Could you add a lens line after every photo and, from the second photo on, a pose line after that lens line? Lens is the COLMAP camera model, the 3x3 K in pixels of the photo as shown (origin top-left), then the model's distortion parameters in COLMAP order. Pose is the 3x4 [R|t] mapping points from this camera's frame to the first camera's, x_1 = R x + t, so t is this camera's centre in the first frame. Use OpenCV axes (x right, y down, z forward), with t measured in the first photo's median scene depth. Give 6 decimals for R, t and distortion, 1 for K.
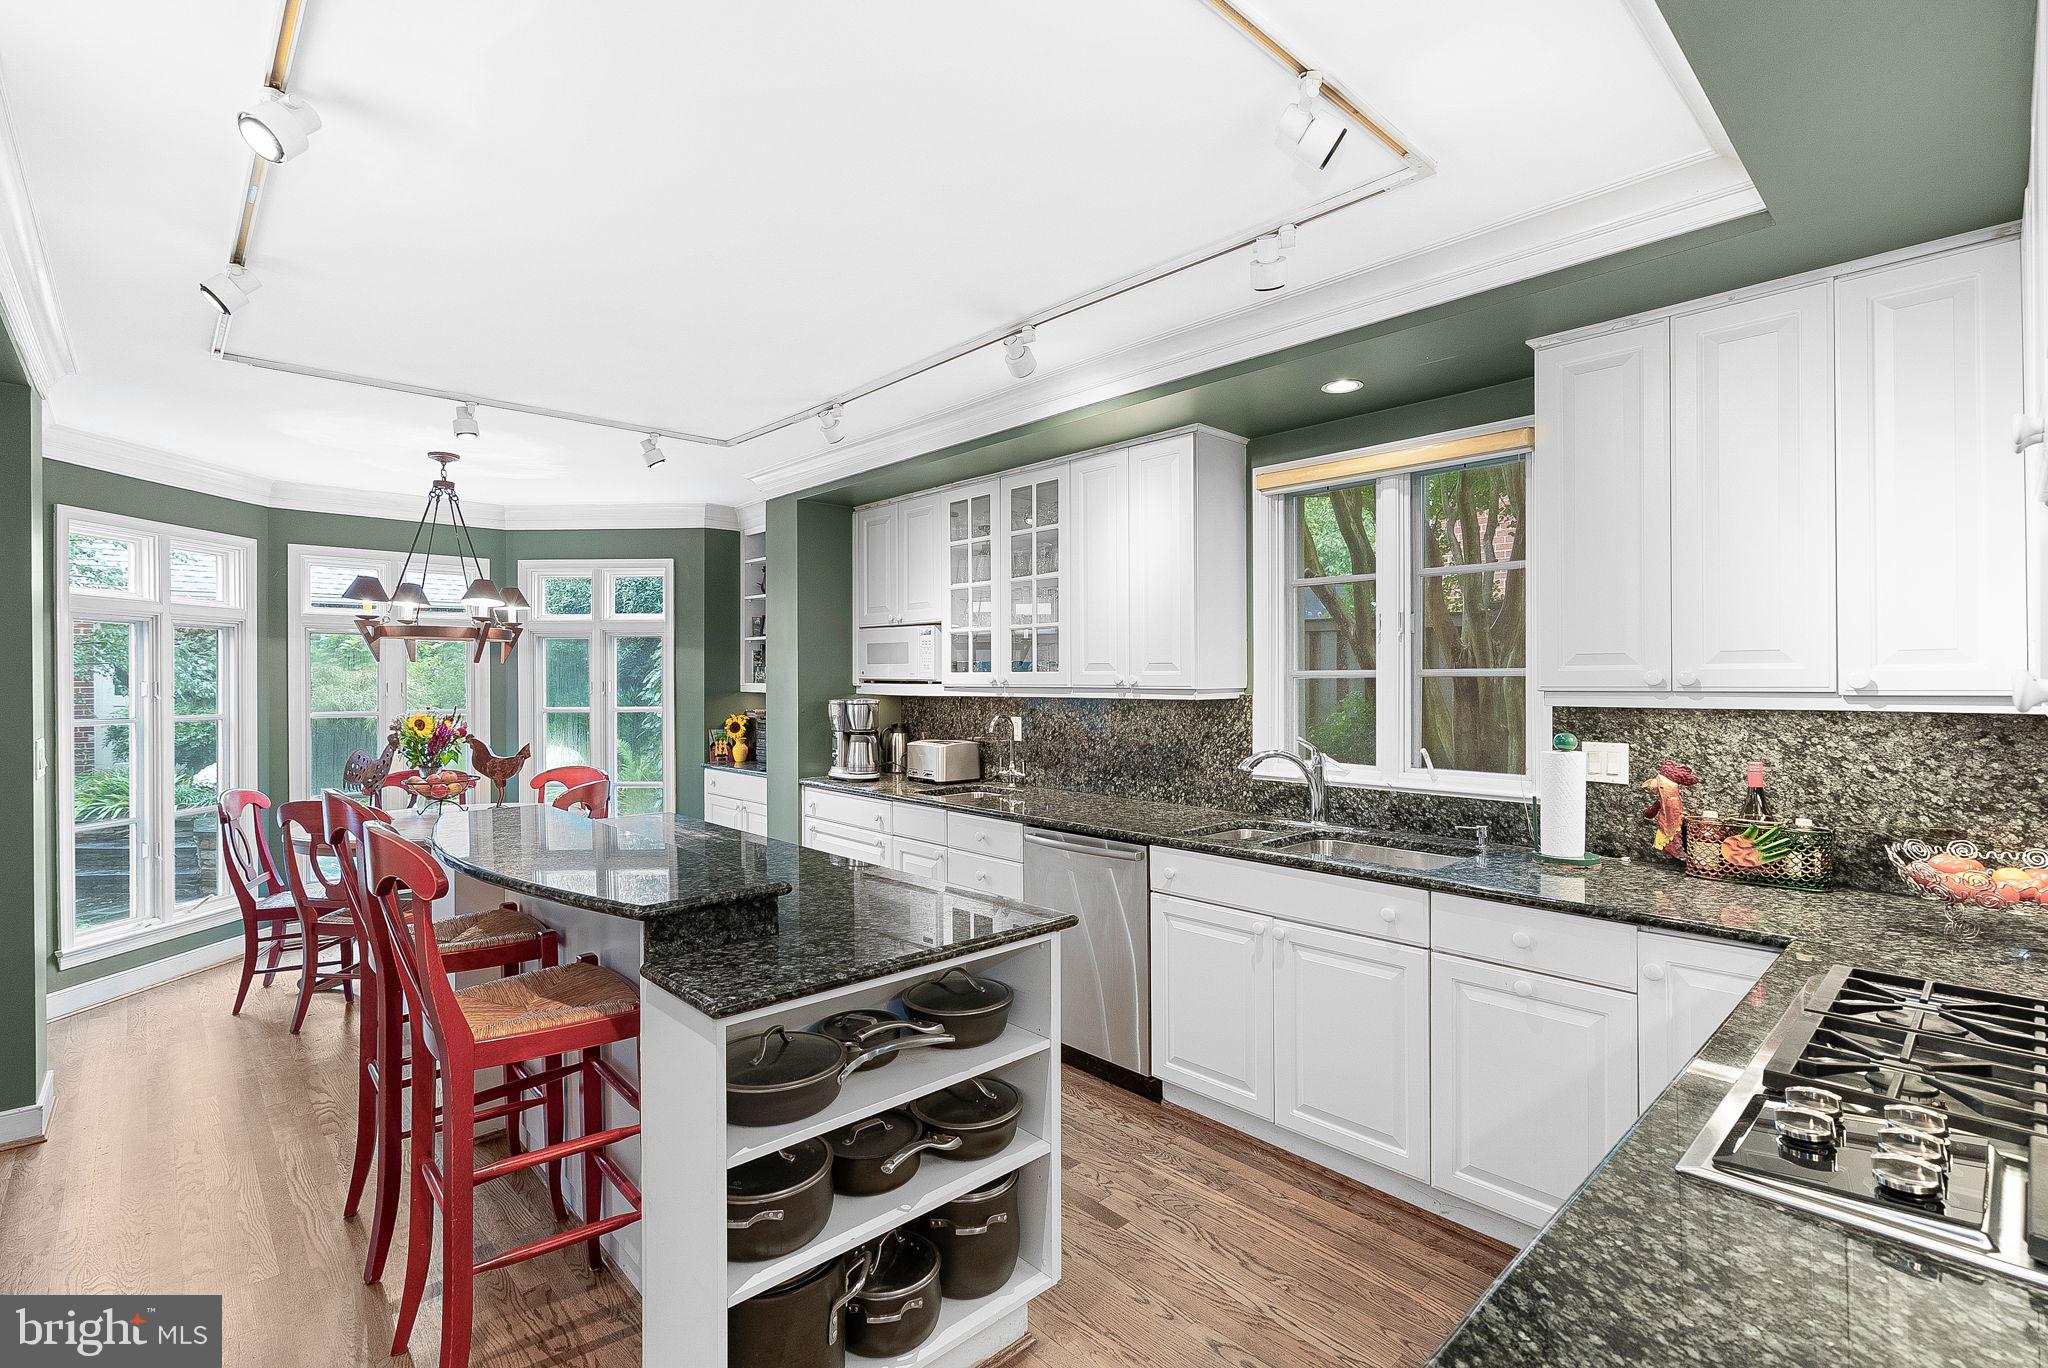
lens RADIAL K [[944.7, 0, 1024.1], [0, 944.7, 685.3], [0, 0, 1]] dist [-0.000293, 0.000034]
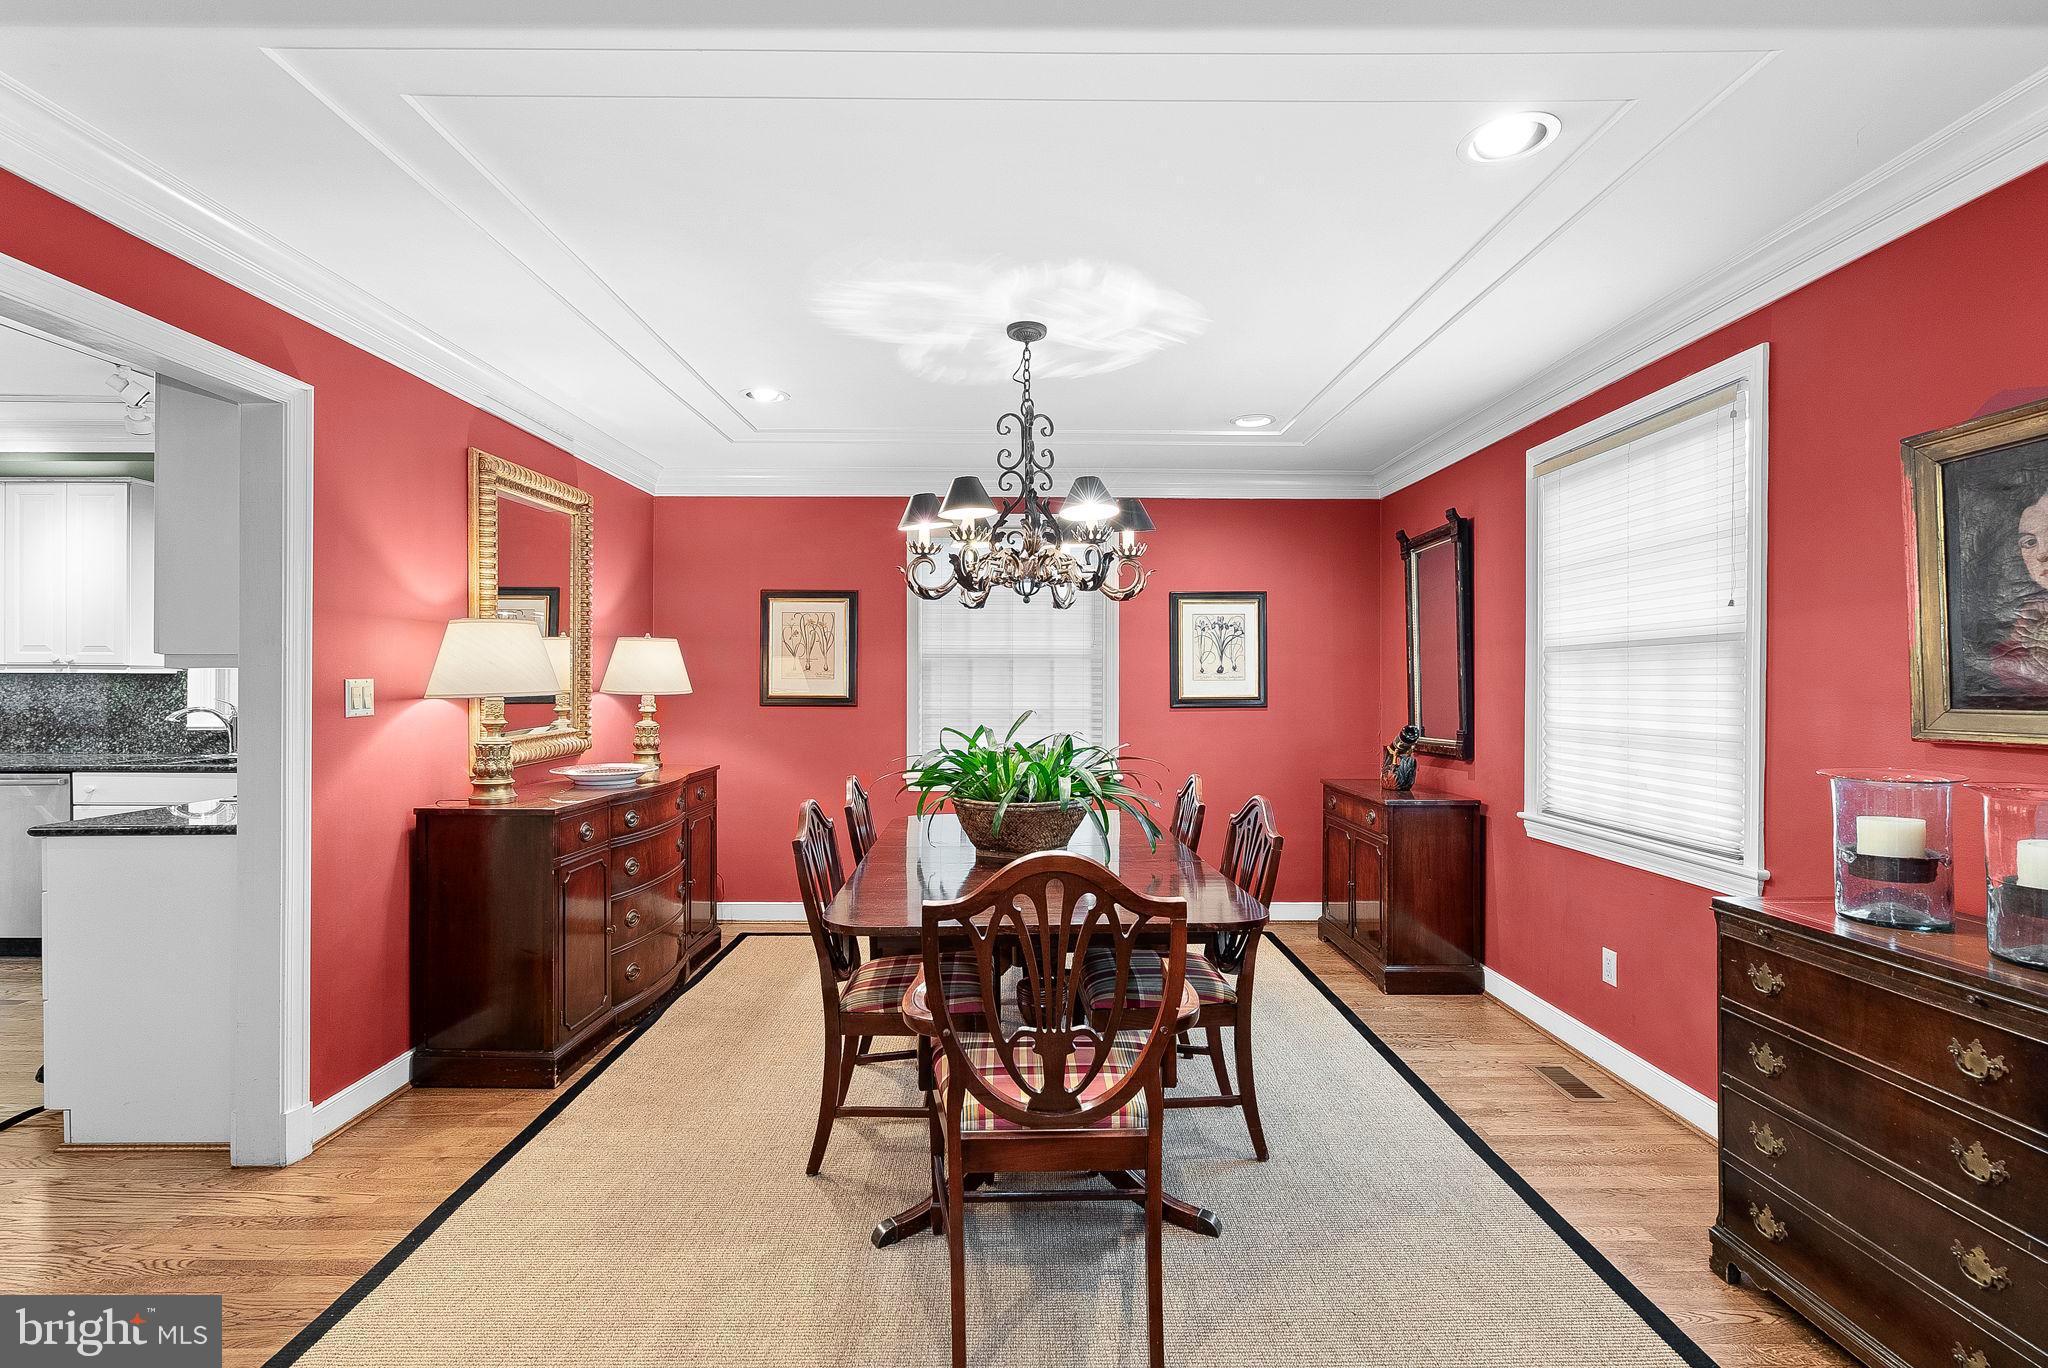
lens RADIAL K [[944.7, 0, 1024.2], [0, 944.7, 679.0], [0, 0, 1]] dist [-0.000293, 0.000034]
pose [[0.676930, 0.007214, 0.736012, 0.047176], [-0.004207, 0.999974, -0.005932, 0.025448], [-0.736036, 0.000919, 0.676942, -0.881636]]
